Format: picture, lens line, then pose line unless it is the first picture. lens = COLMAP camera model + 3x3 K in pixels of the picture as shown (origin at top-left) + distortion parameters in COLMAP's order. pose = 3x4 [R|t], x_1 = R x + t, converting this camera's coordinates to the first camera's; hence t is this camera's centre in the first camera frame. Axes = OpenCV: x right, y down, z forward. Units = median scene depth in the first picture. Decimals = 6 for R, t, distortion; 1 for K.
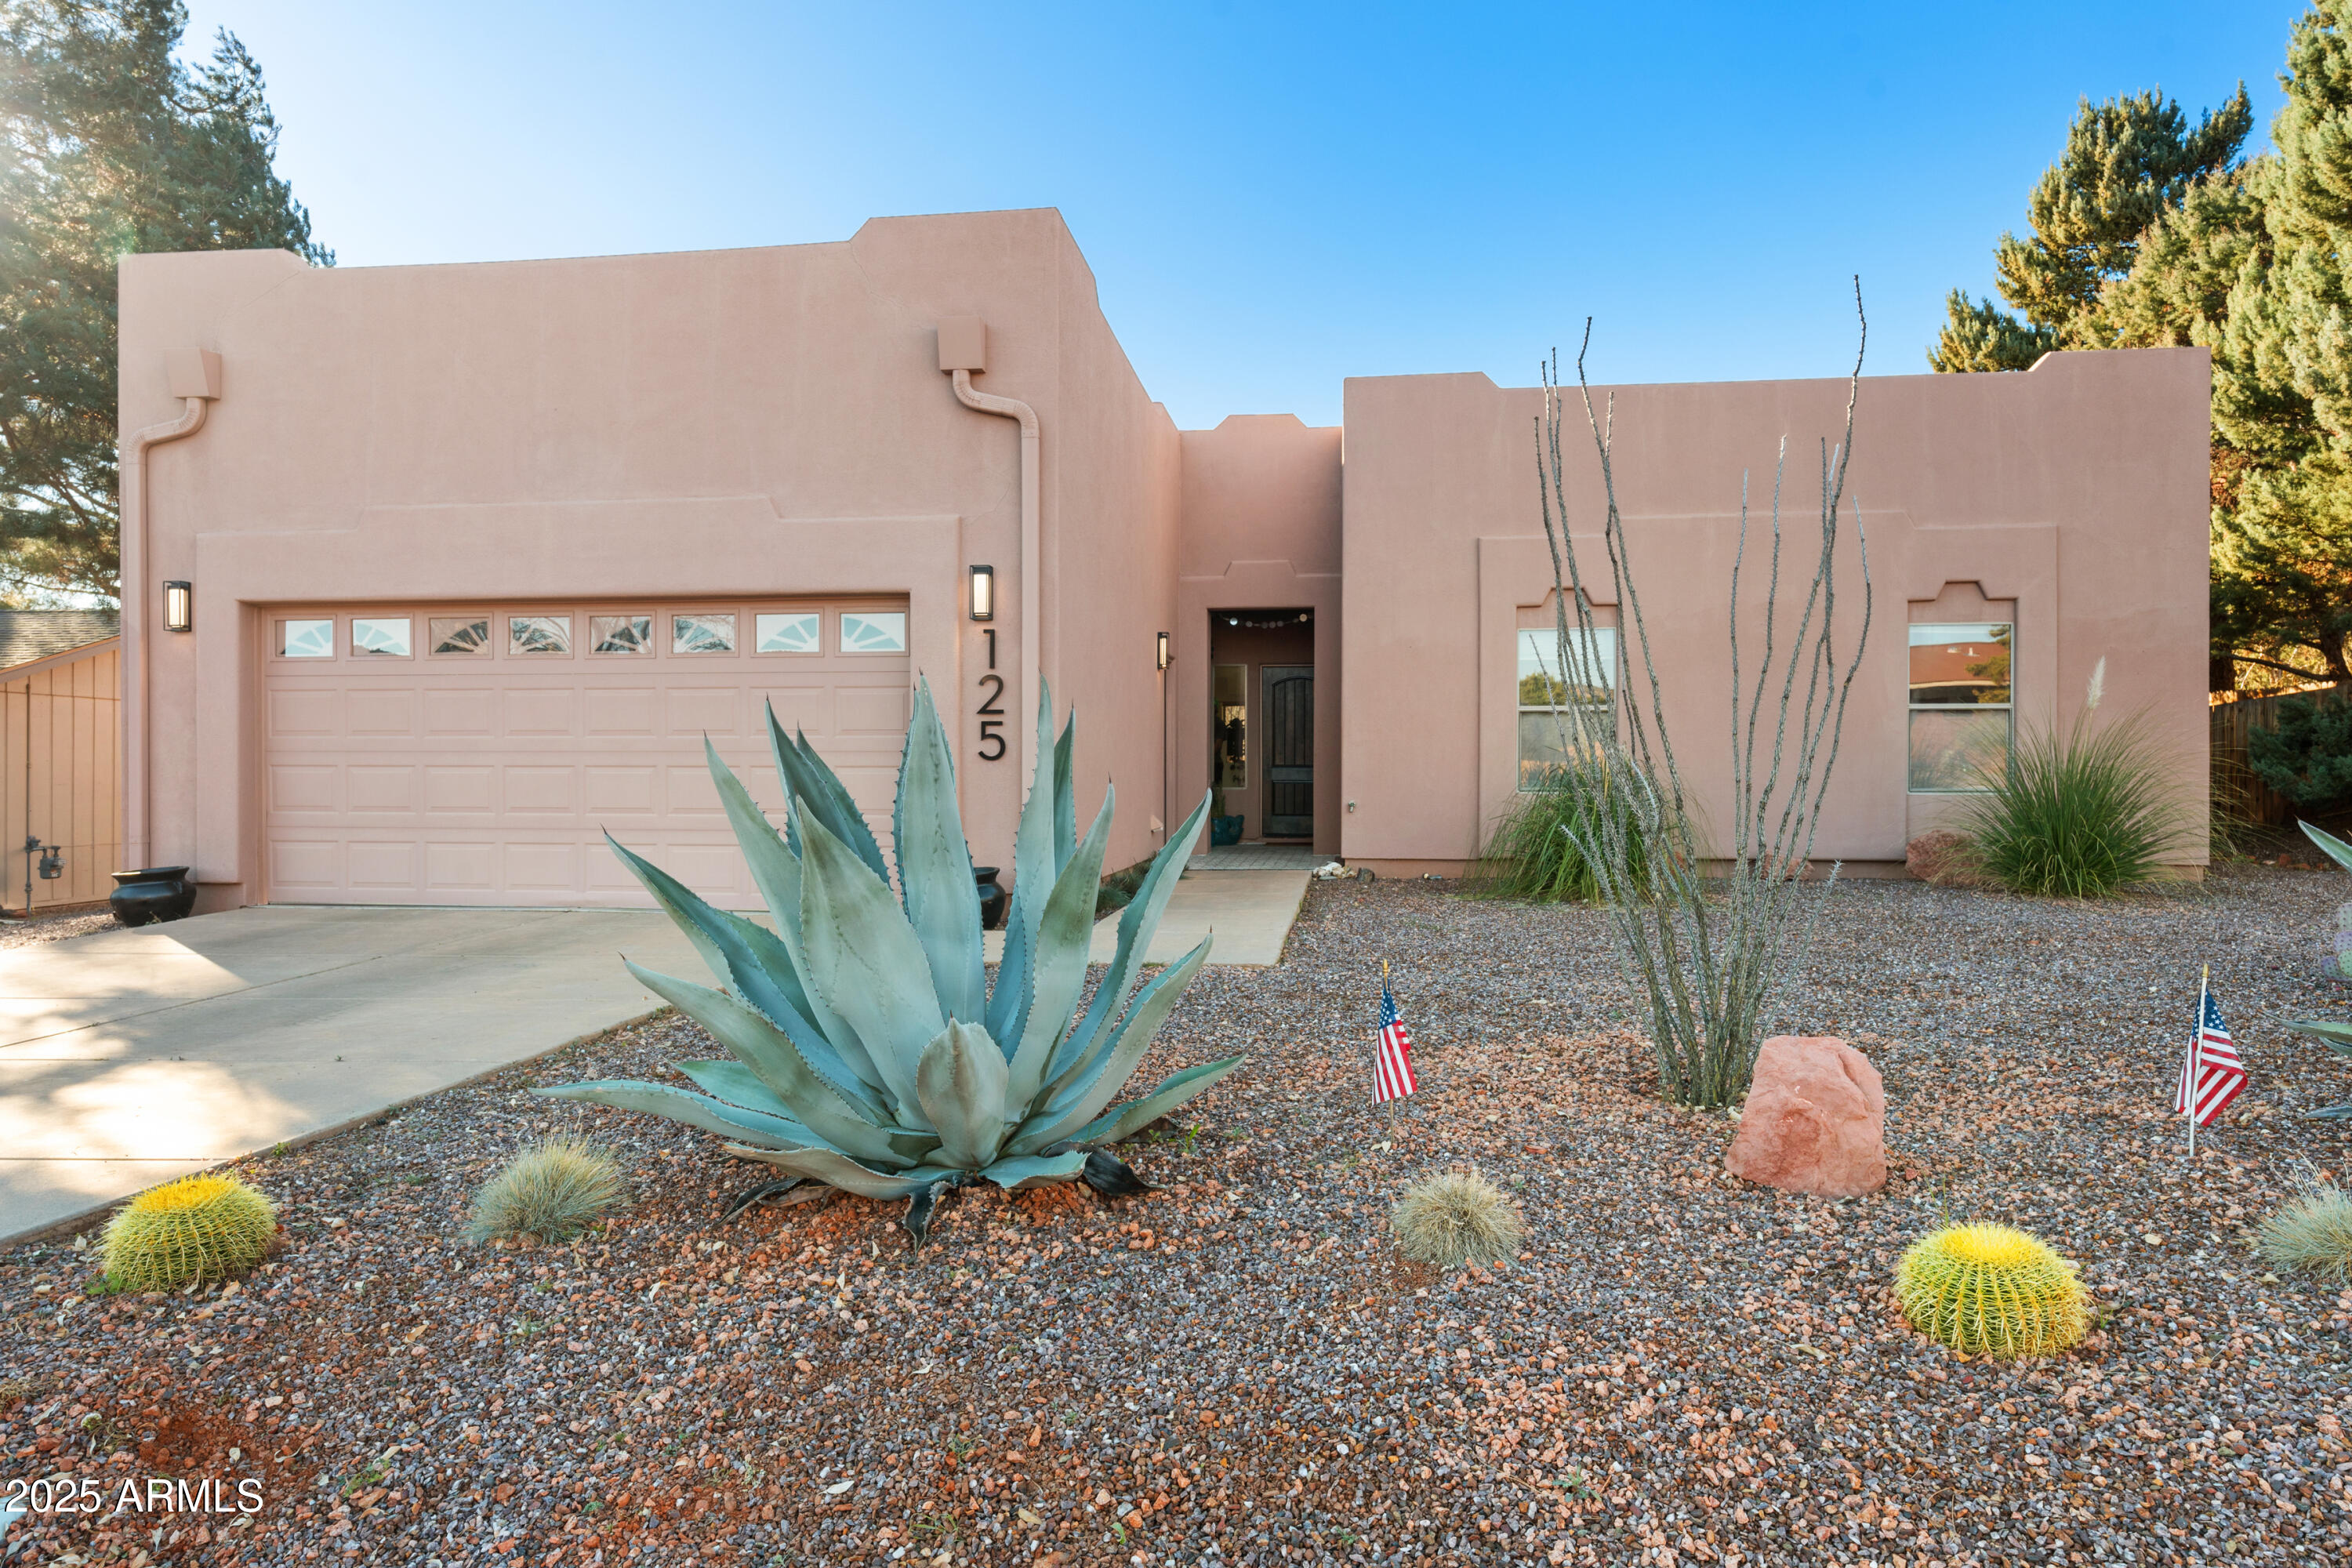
lens RADIAL K [[1423.8, 0, 1175.4], [0, 1423.8, 776.4], [0, 0, 1]] dist [0.000021, 0.000000]
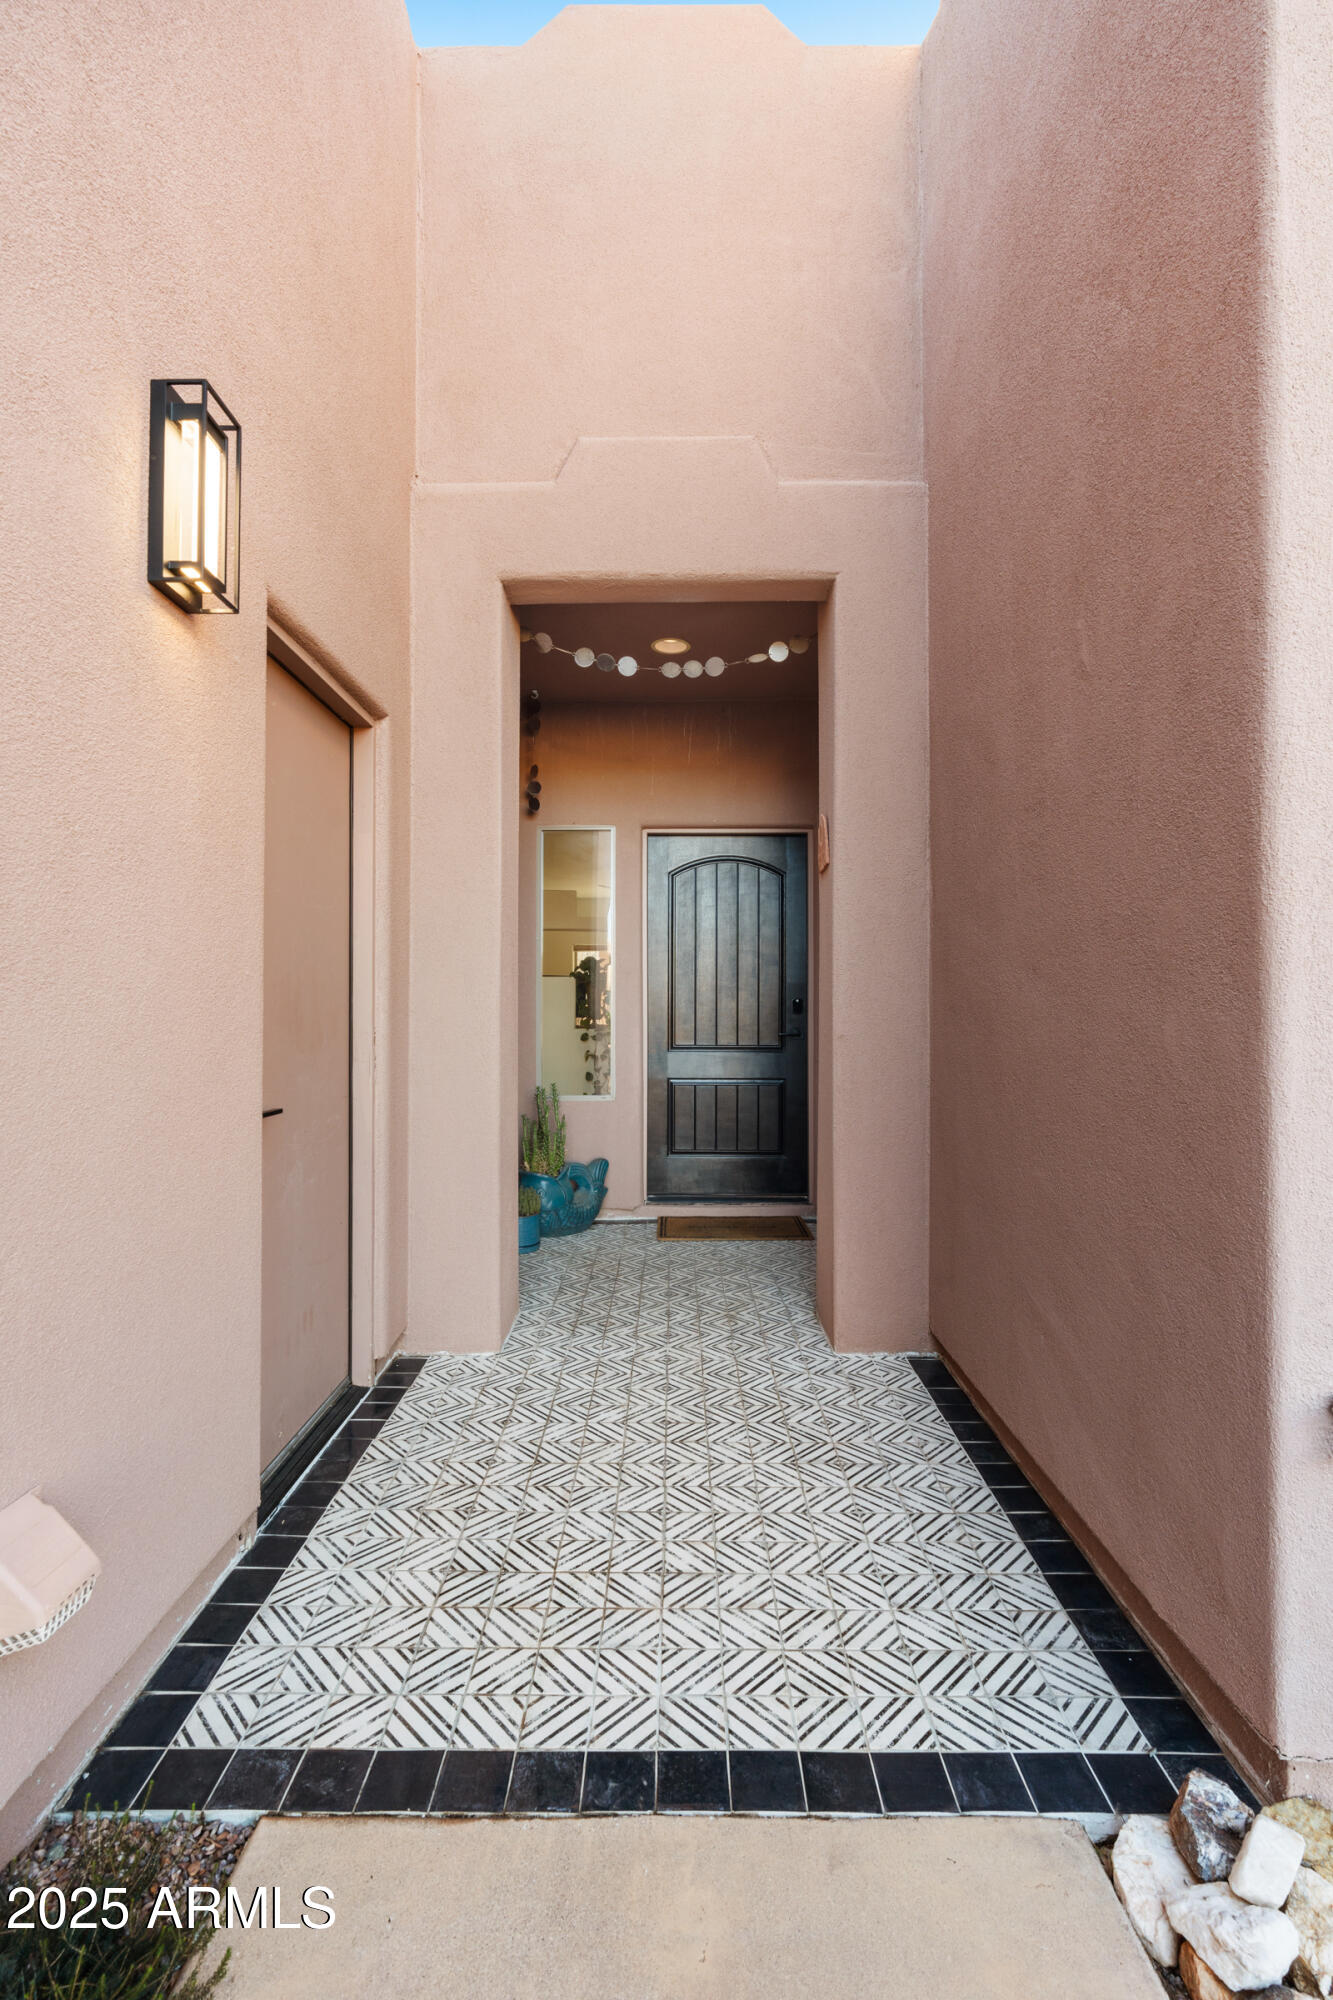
lens RADIAL K [[911.0, 0, 667.0], [0, 911.0, 1002.2], [0, 0, 1]] dist [0.000083, 0.000001]
pose [[0.992688, 0.008479, 0.120409, 0.031658], [-0.006793, 0.999873, -0.014404, -0.017789], [-0.120516, 0.013481, 0.992620, 0.711925]]
